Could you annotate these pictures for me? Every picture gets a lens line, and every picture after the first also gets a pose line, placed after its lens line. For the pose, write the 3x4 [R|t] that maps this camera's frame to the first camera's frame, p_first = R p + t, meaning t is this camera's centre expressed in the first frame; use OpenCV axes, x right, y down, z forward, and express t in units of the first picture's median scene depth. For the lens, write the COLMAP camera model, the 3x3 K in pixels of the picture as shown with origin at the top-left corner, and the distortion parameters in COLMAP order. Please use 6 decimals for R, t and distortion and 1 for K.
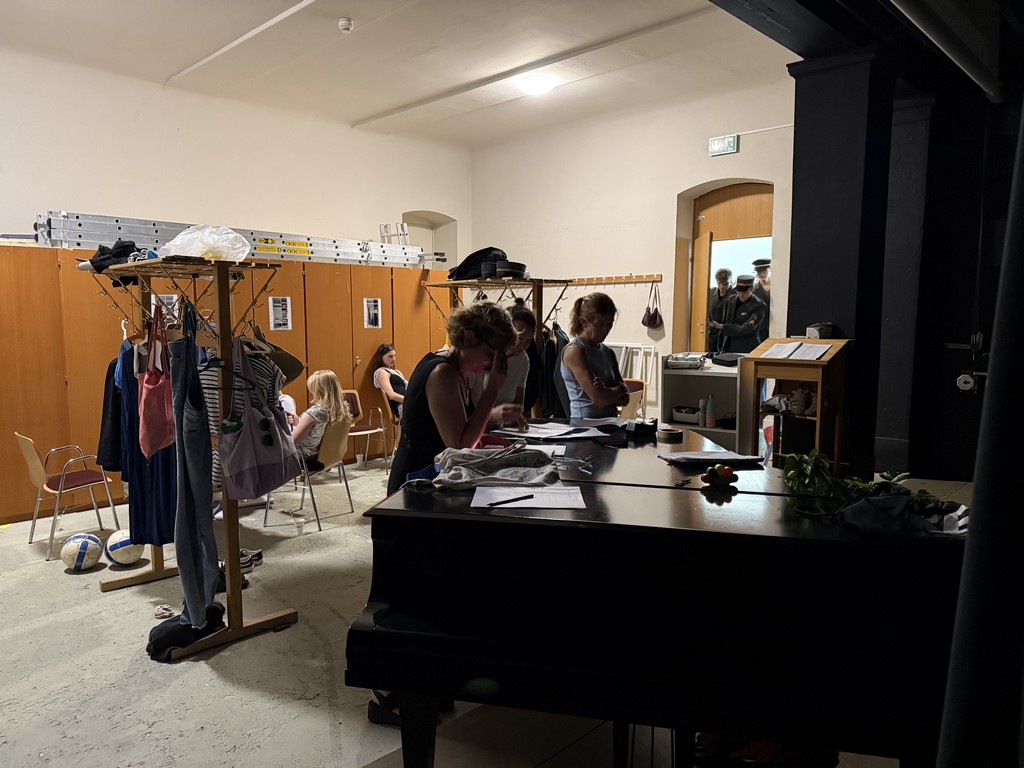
lens RADIAL K [[721.4, 0, 512.0], [0, 721.4, 384.0], [0, 0, 1]] dist [0.037033, -0.004128]
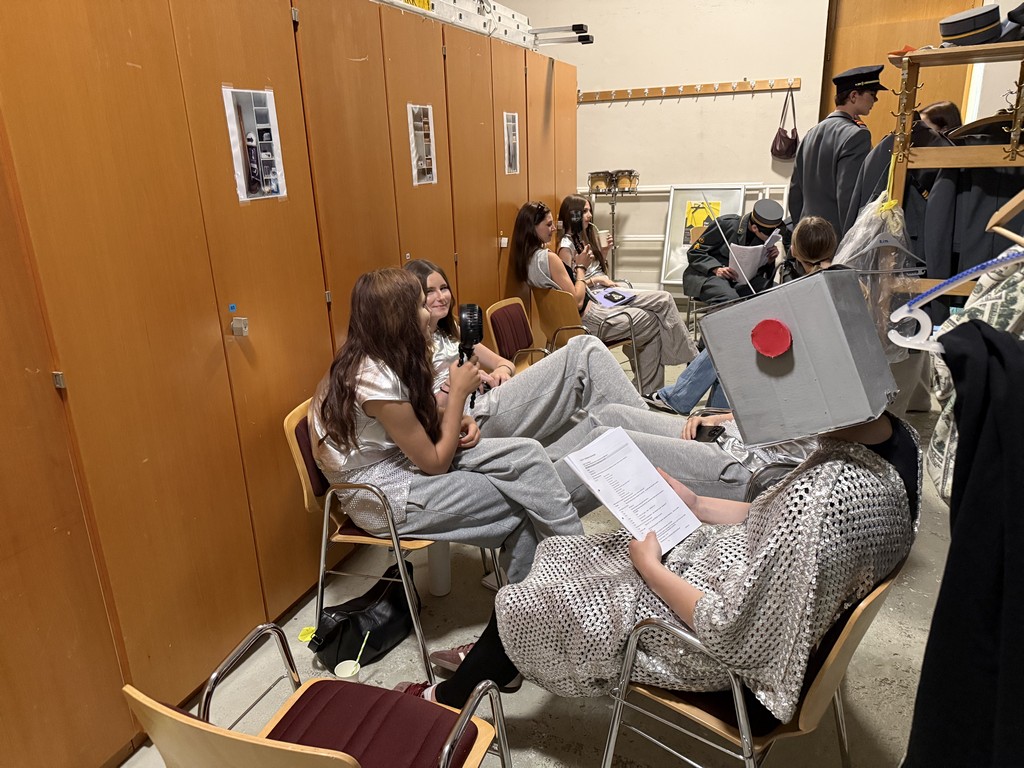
lens RADIAL K [[721.4, 0, 512.0], [0, 721.4, 384.0], [0, 0, 1]] dist [0.037033, -0.004128]
pose [[0.920547, -0.141535, 0.364090, -0.453562], [0.061490, 0.972935, 0.222748, -0.049608], [-0.385762, -0.182662, 0.904335, 0.538579]]
